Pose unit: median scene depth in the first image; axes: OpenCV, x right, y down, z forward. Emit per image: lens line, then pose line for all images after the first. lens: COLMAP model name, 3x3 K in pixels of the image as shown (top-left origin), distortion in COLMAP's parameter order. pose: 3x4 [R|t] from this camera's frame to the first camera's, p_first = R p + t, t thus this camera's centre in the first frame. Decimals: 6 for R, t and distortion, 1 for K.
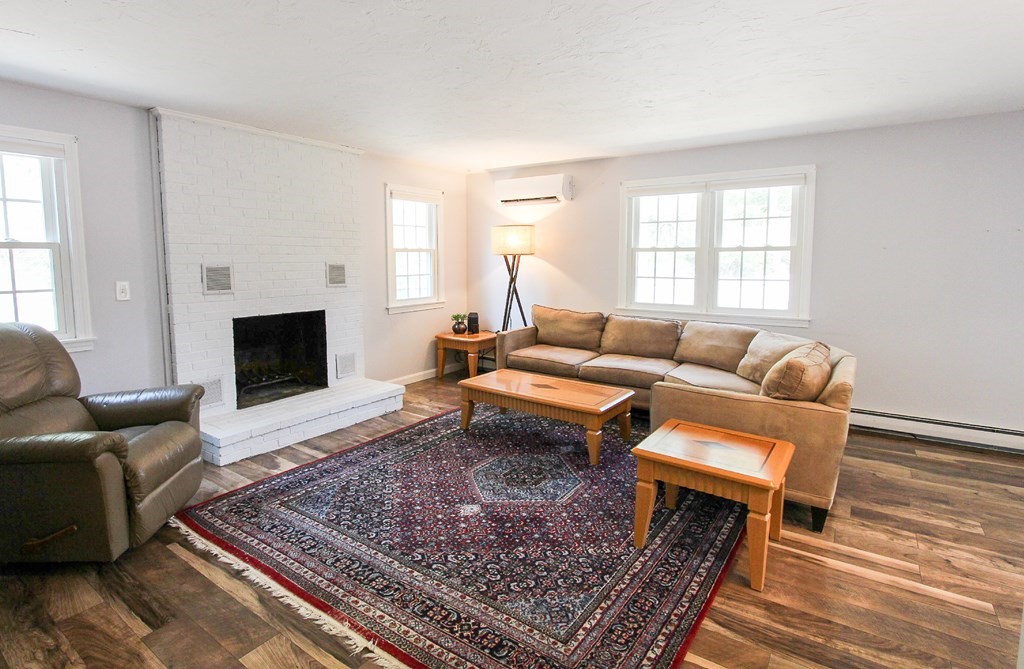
lens RADIAL K [[520.0, 0, 482.4], [0, 520.0, 305.4], [0, 0, 1]] dist [-0.018603, 0.000571]
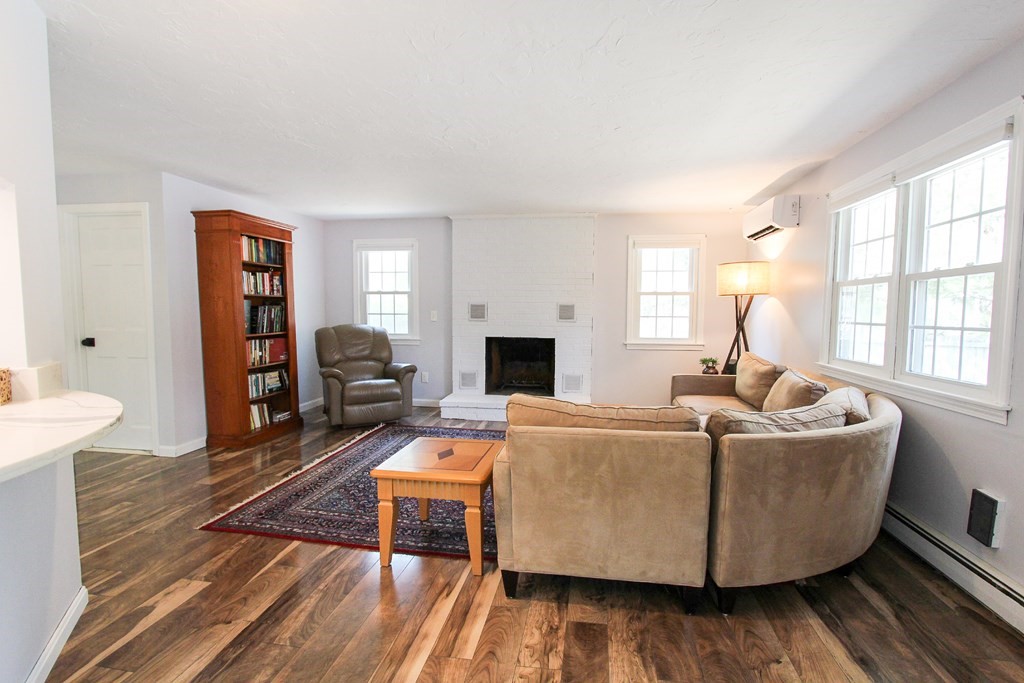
lens RADIAL K [[486.3, 0, 521.5], [0, 486.3, 343.6], [0, 0, 1]] dist [-0.015369, 0.000999]
pose [[0.455535, 0.066894, -0.887701, 1.011736], [-0.090313, 0.995501, 0.028672, -0.007863], [0.885625, 0.067110, 0.459527, 0.455829]]
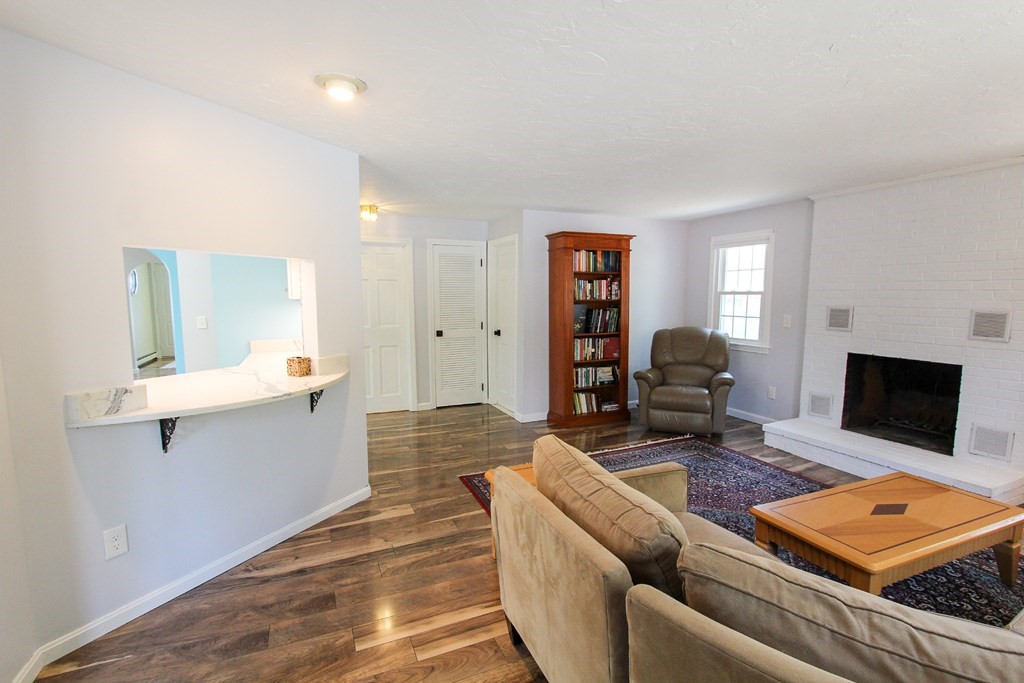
lens RADIAL K [[480.7, 0, 512.0], [0, 480.7, 341.5], [0, 0, 1]] dist [-0.018873, 0.000138]
pose [[-0.502237, 0.086414, -0.860401, 0.947093], [-0.079252, 0.986207, 0.145311, -0.109457], [0.861091, 0.141168, -0.488461, 0.967562]]
